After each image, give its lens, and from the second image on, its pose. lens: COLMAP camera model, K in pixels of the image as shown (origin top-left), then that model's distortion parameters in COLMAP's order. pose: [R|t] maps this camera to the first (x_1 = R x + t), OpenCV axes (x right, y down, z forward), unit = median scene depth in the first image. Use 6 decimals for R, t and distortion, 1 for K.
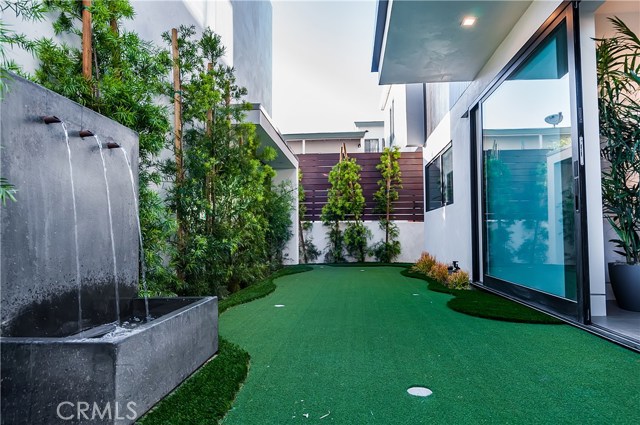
lens RADIAL K [[386.7, 0, 318.0], [0, 386.7, 214.7], [0, 0, 1]] dist [-0.007600, -0.003669]
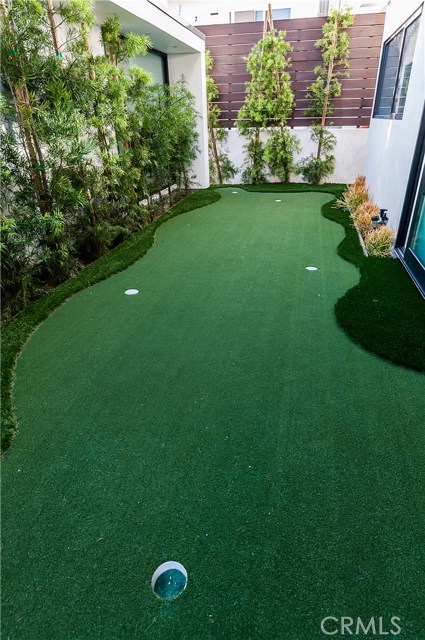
lens RADIAL K [[386.7, 0, 216.3], [0, 386.7, 322.1], [0, 0, 1]] dist [-0.007600, -0.003669]
pose [[0.992675, 0.038513, -0.114514, 0.072096], [0.026025, 0.857415, 0.513967, -0.053024], [0.117981, -0.513183, 0.850132, 0.115894]]
